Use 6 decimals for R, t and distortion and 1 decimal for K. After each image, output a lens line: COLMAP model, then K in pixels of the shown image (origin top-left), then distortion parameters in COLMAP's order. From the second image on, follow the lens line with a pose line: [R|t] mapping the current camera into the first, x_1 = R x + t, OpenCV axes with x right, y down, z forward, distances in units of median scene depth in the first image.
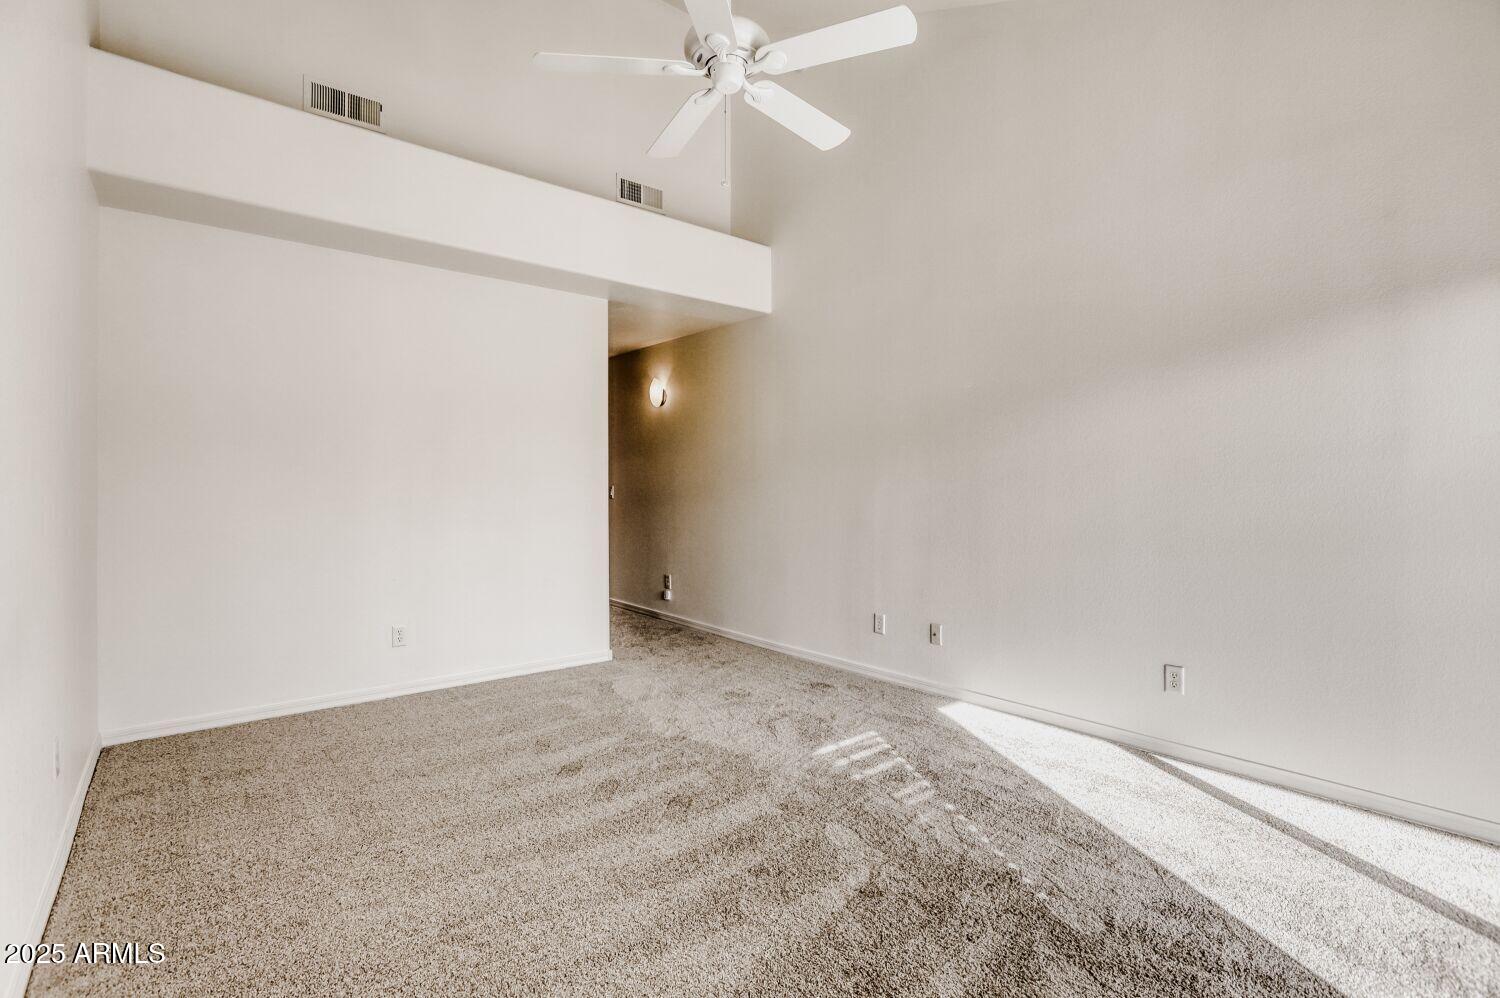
lens RADIAL K [[680.9, 0, 742.4], [0, 680.9, 488.7], [0, 0, 1]] dist [-0.051089, 0.017956]
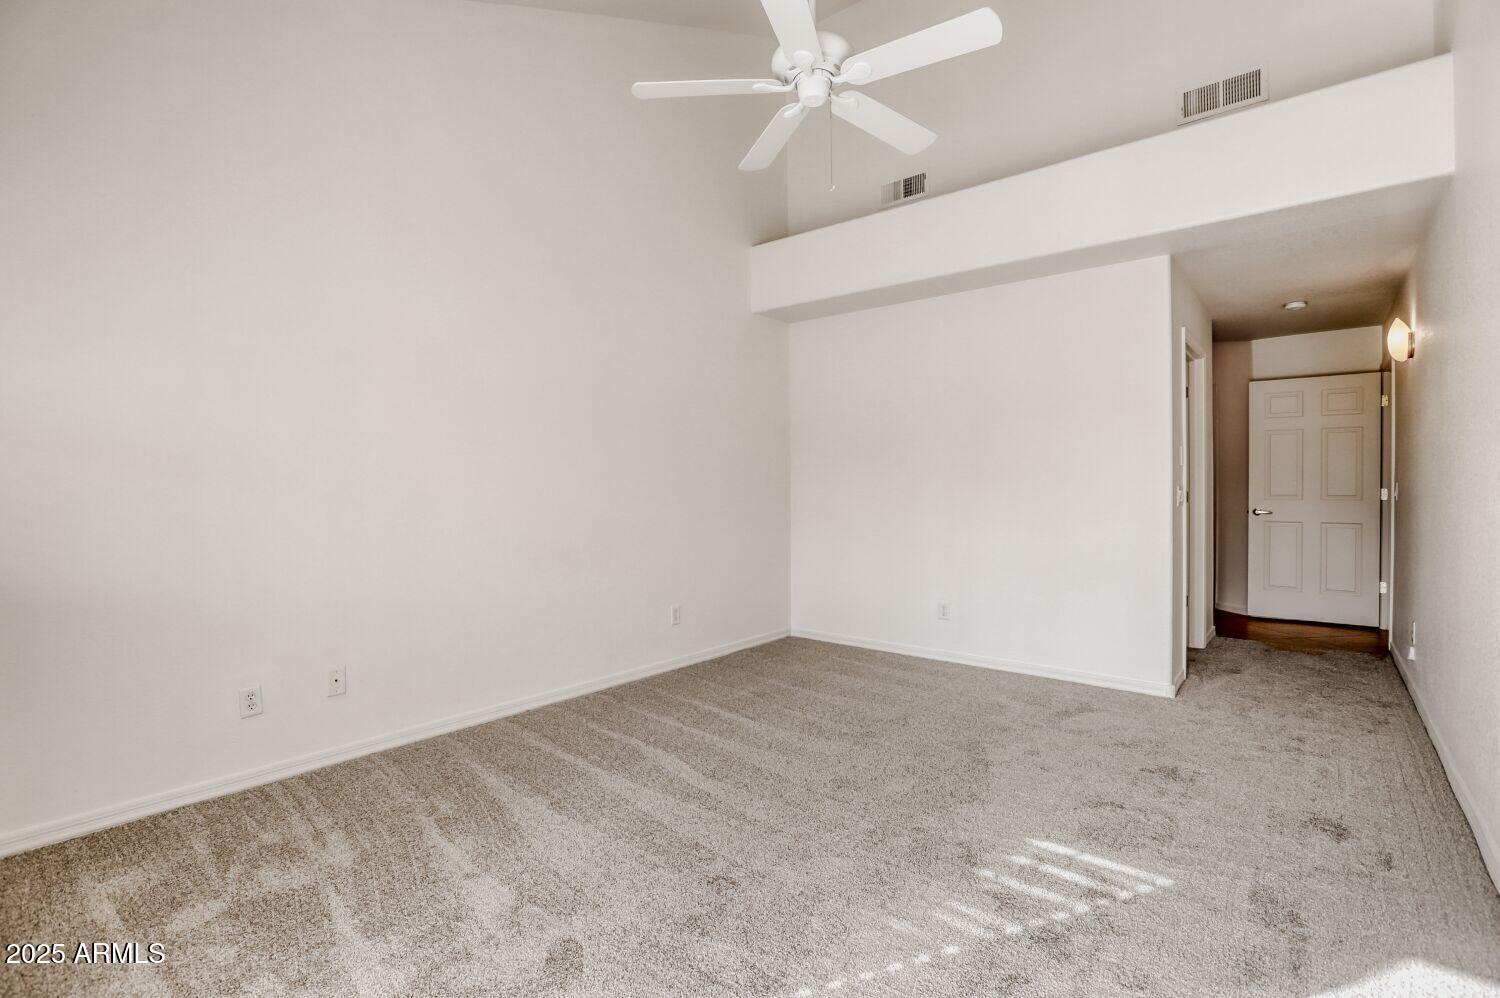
lens RADIAL K [[680.9, 0, 742.4], [0, 680.9, 488.7], [0, 0, 1]] dist [-0.051089, 0.017956]
pose [[0.176750, -0.003263, -0.984250, 0.686282], [-0.010105, 0.999936, -0.005129, 0.014413], [0.984204, 0.010852, 0.176705, 0.498283]]
